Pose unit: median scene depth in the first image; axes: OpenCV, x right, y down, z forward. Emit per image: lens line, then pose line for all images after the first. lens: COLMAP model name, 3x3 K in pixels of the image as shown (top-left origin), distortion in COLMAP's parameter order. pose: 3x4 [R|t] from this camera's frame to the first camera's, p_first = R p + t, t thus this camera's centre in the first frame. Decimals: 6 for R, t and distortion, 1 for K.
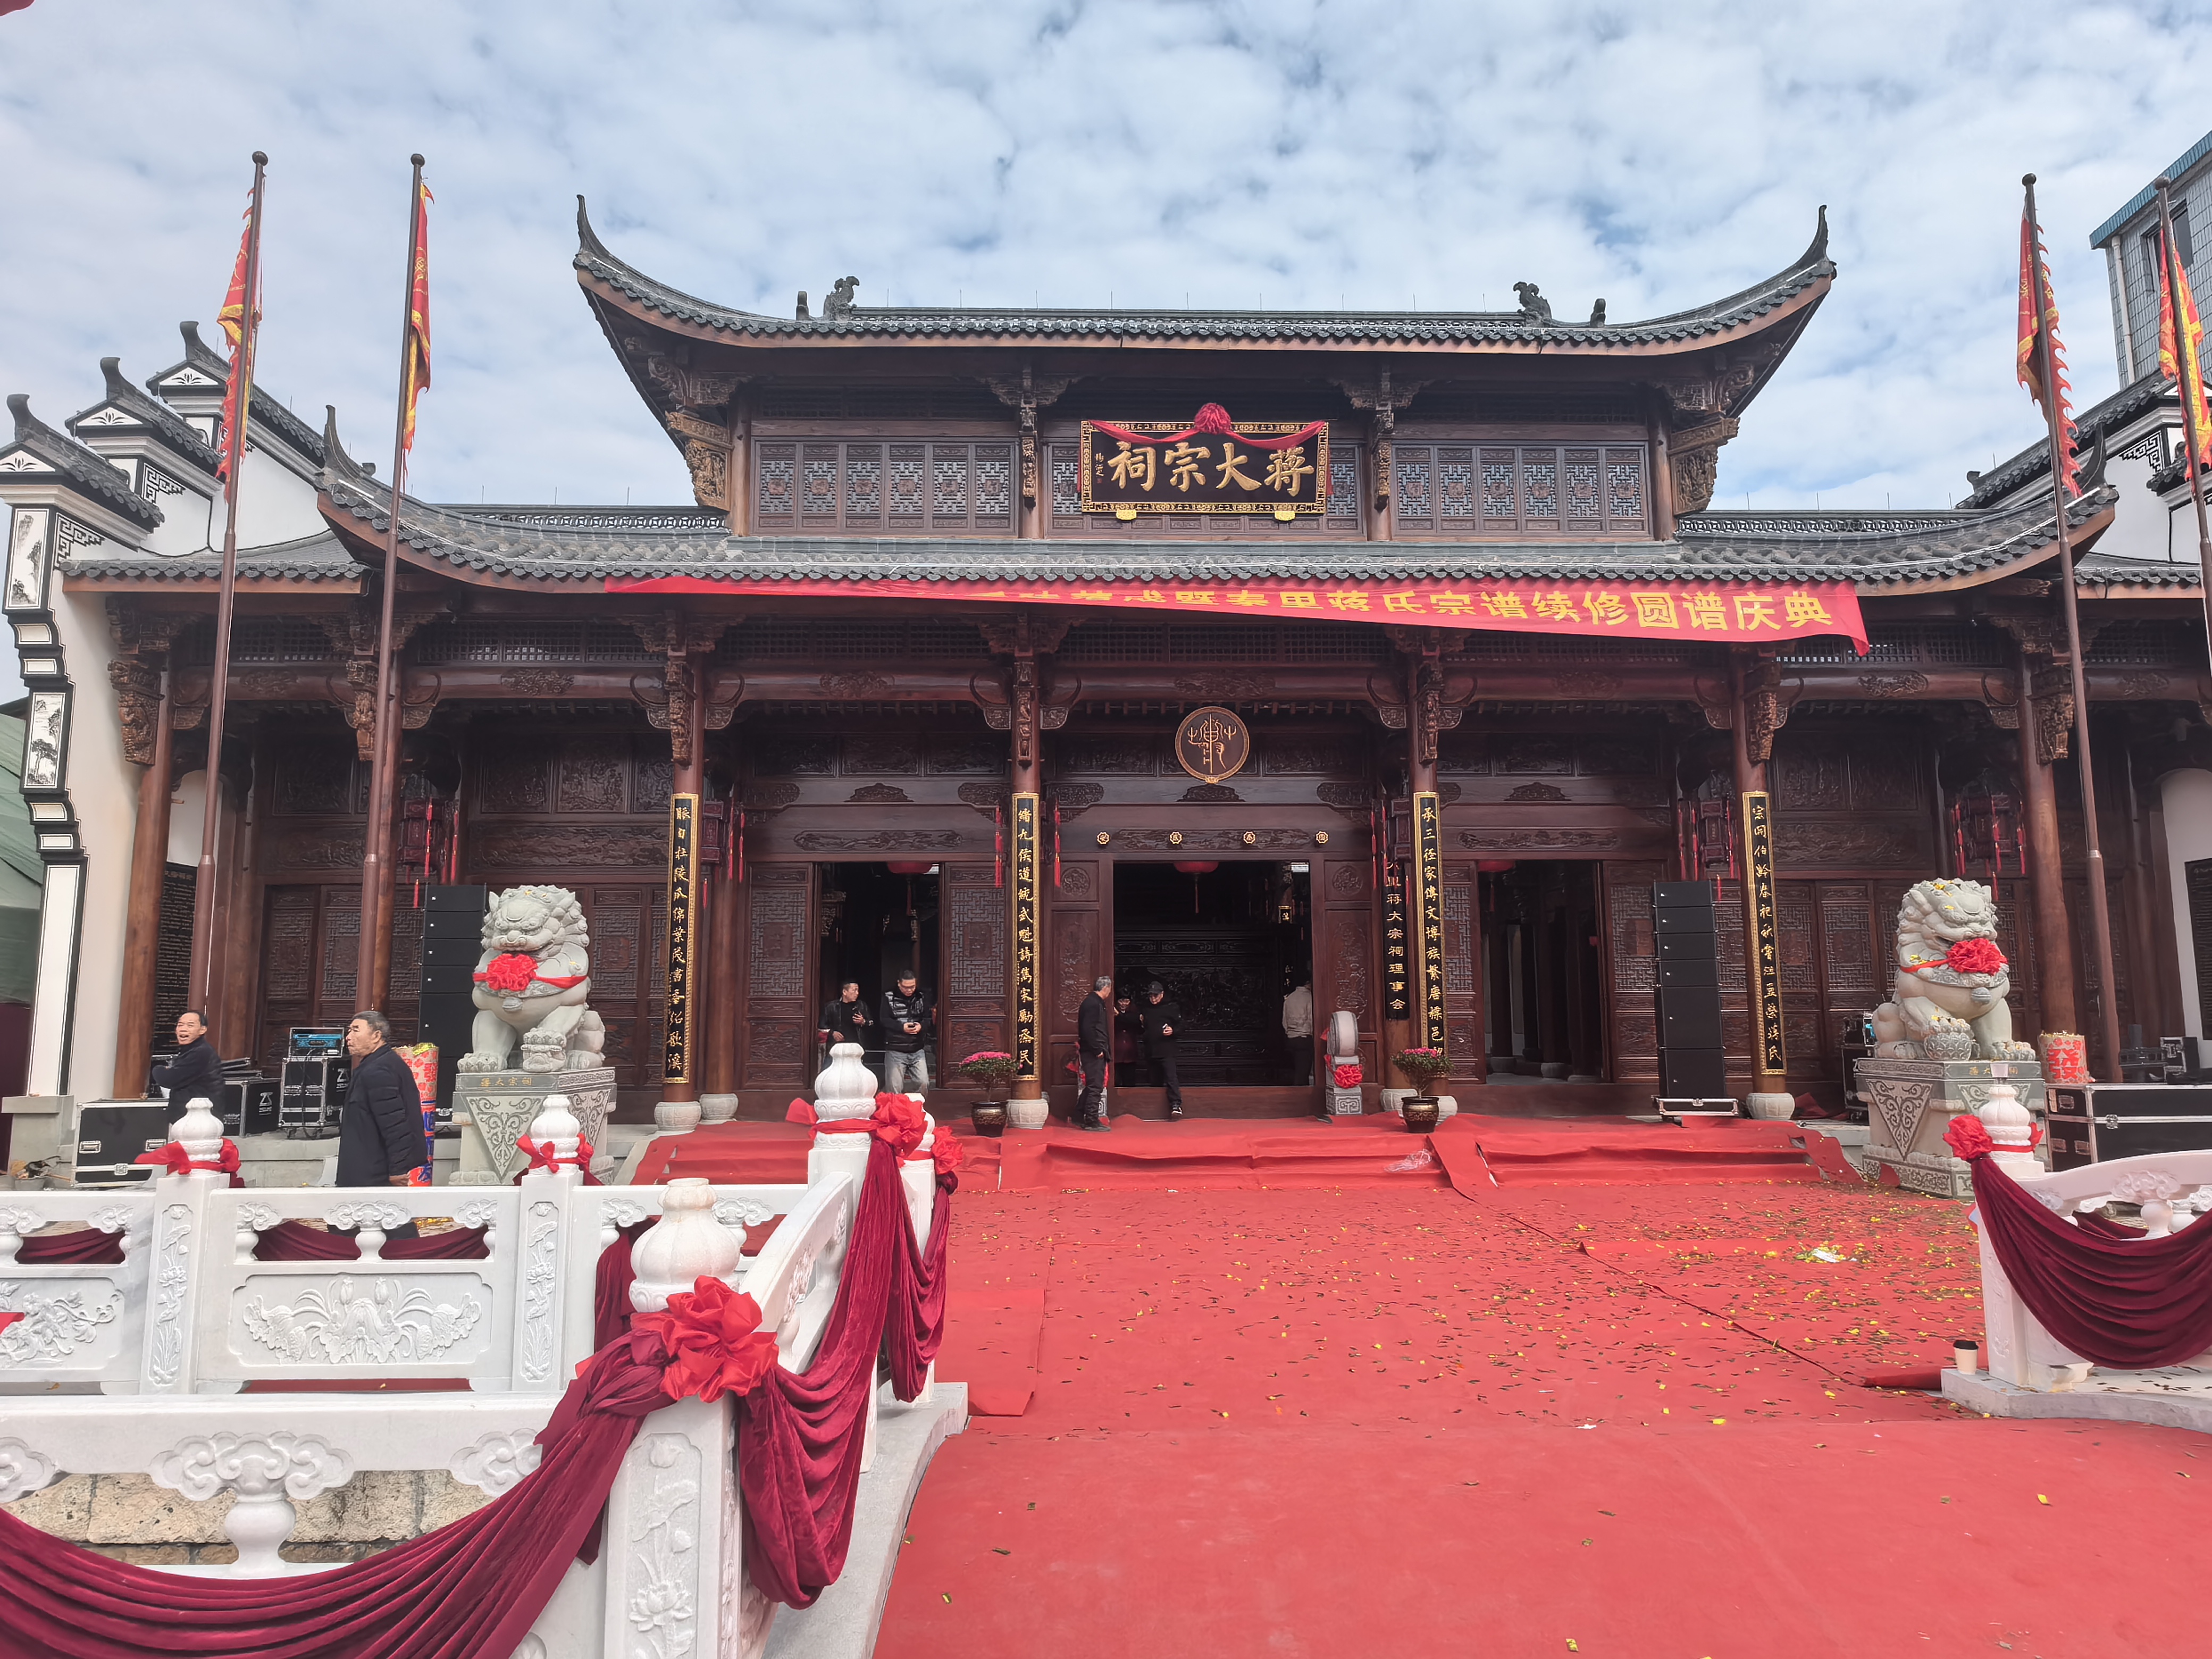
lens RADIAL K [[1576.0, 0, 1110.3], [0, 1576.0, 809.9], [0, 0, 1]] dist [0.001611, 0.004254]
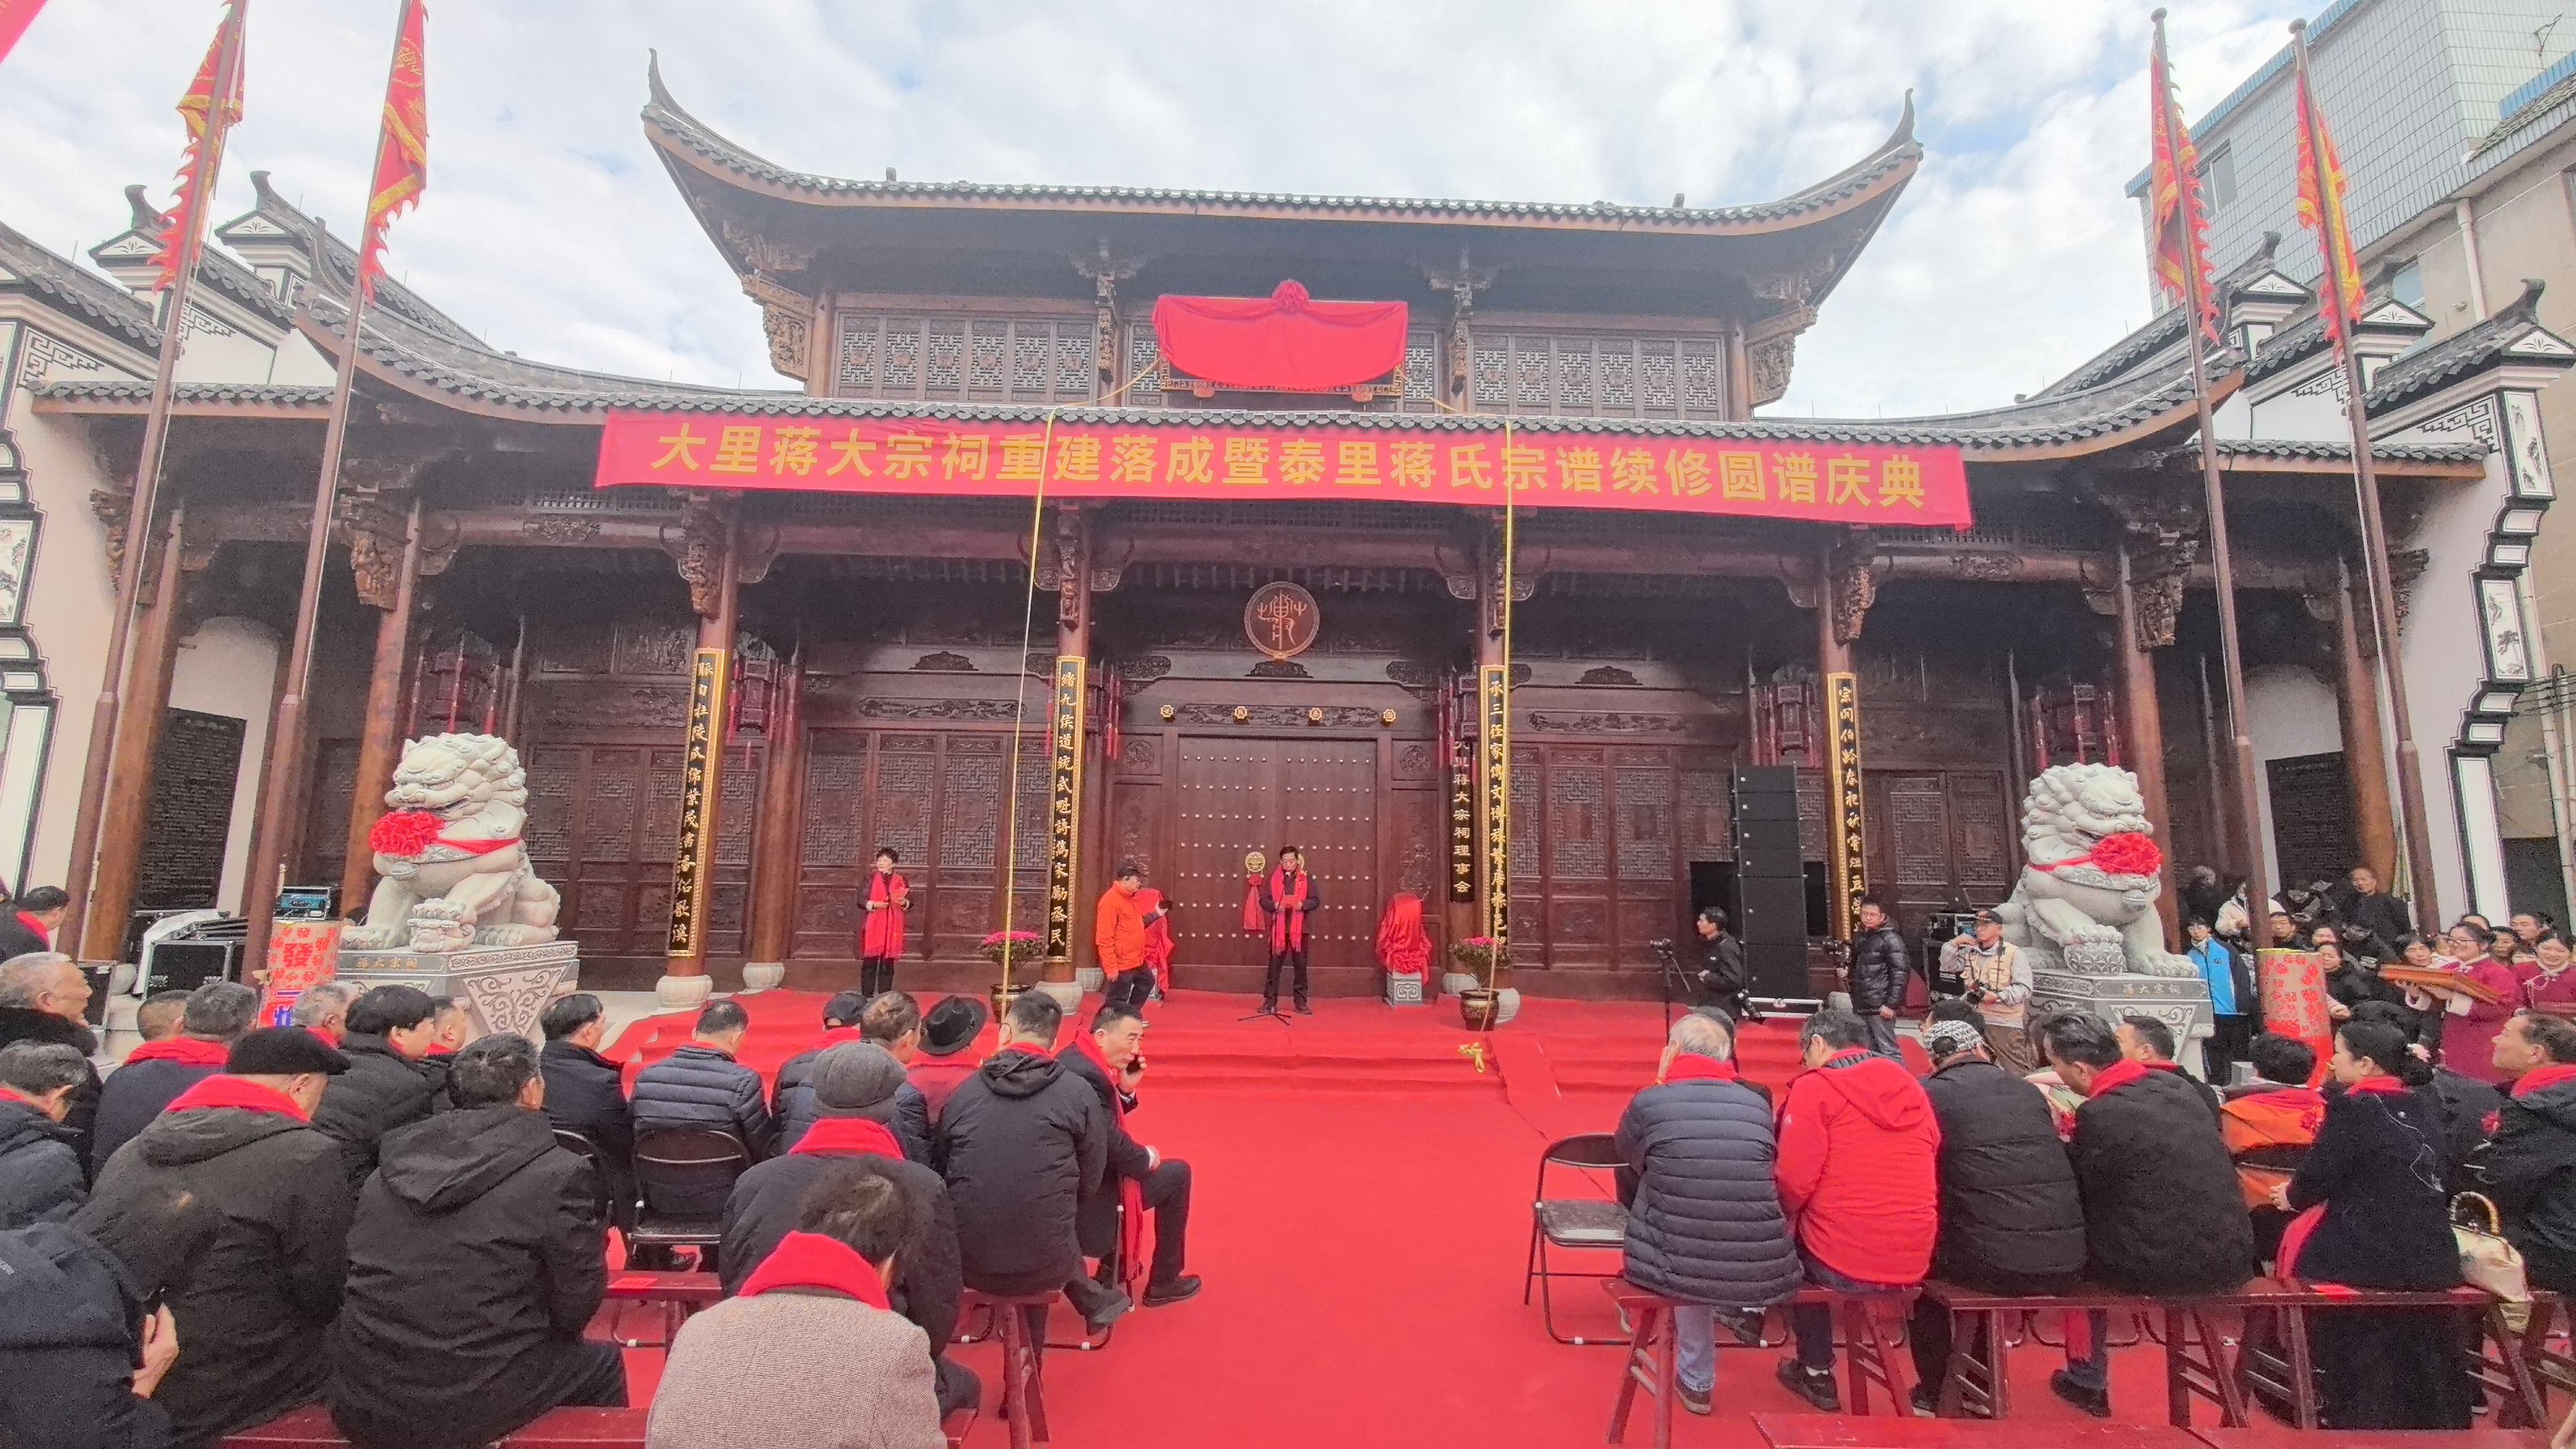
lens RADIAL K [[1074.8, 0, 1288.0], [0, 1074.8, 724.5], [0, 0, 1]] dist [-0.000588, -0.000404]
pose [[0.999723, 0.022542, -0.006774, 0.081409], [-0.022595, 0.999713, -0.007939, 0.032214], [0.006593, 0.008090, 0.999946, 0.353116]]
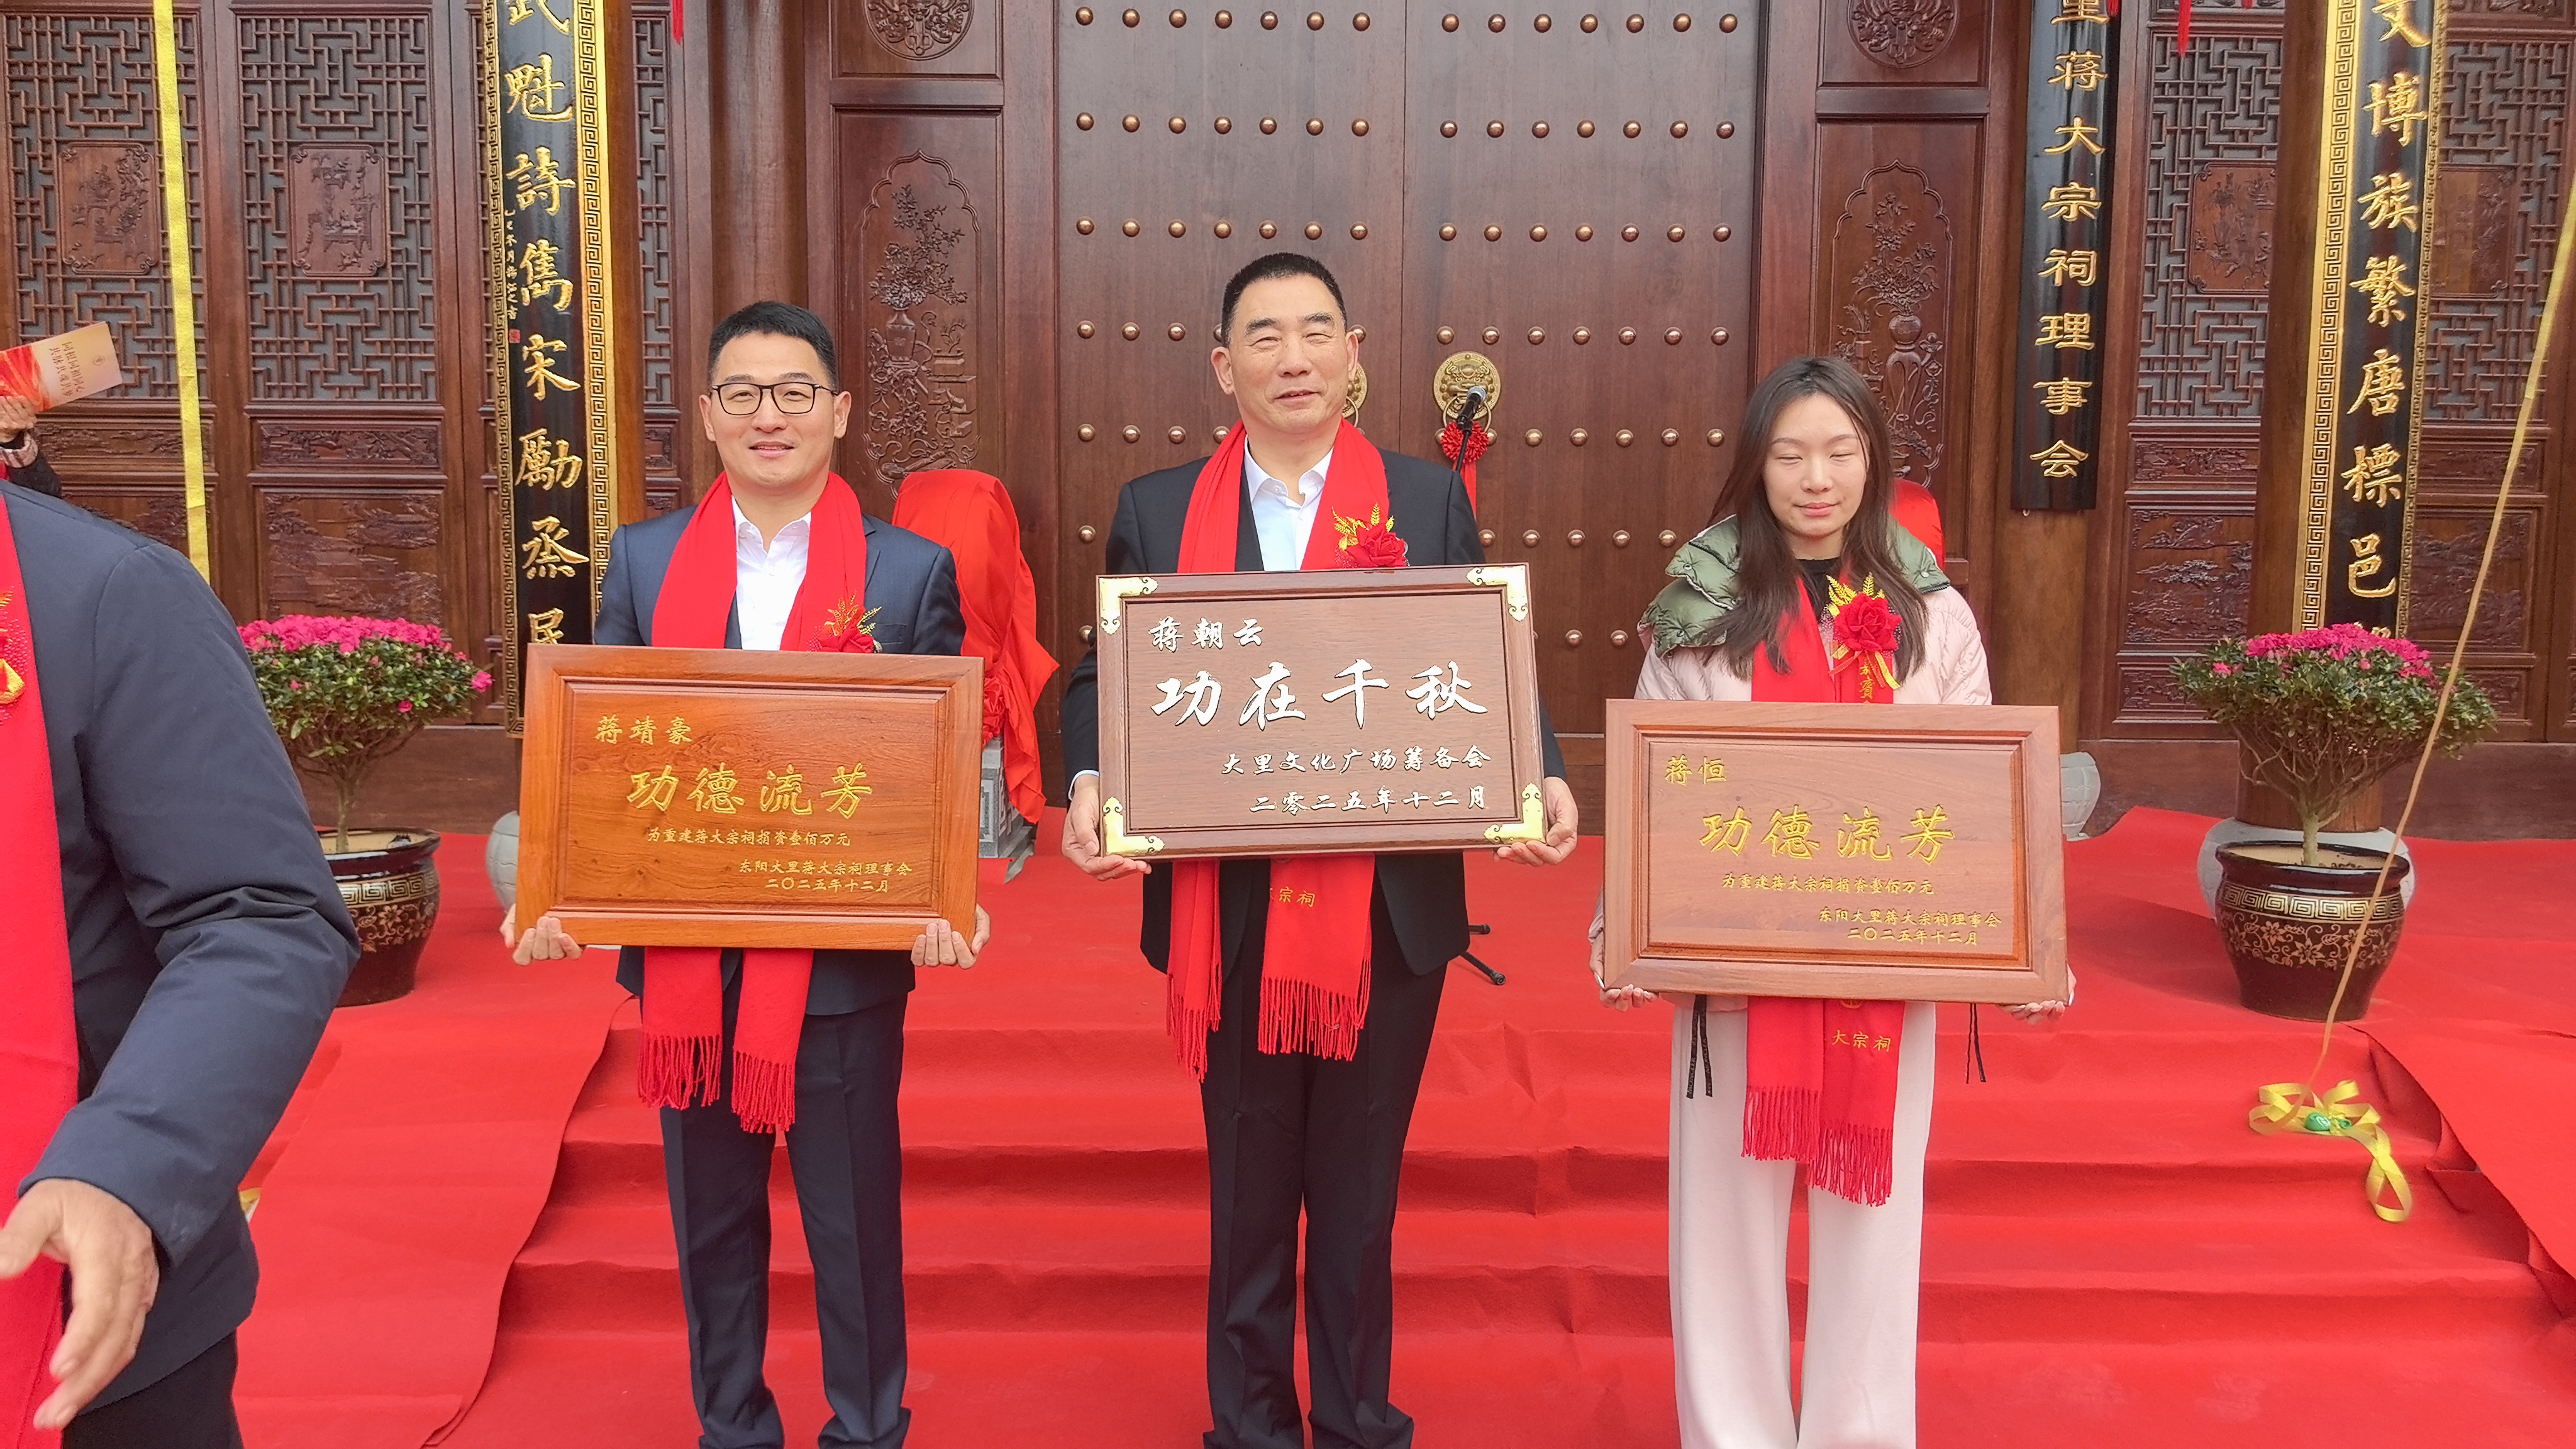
lens RADIAL K [[1588.9, 0, 1282.1], [0, 1588.9, 680.0], [0, 0, 1]] dist [0.061546, -0.103023]
pose [[0.999520, 0.016518, -0.026201, 0.055726], [-0.010597, 0.977253, 0.211810, 0.108807], [0.029104, -0.211431, 0.976959, 0.752112]]
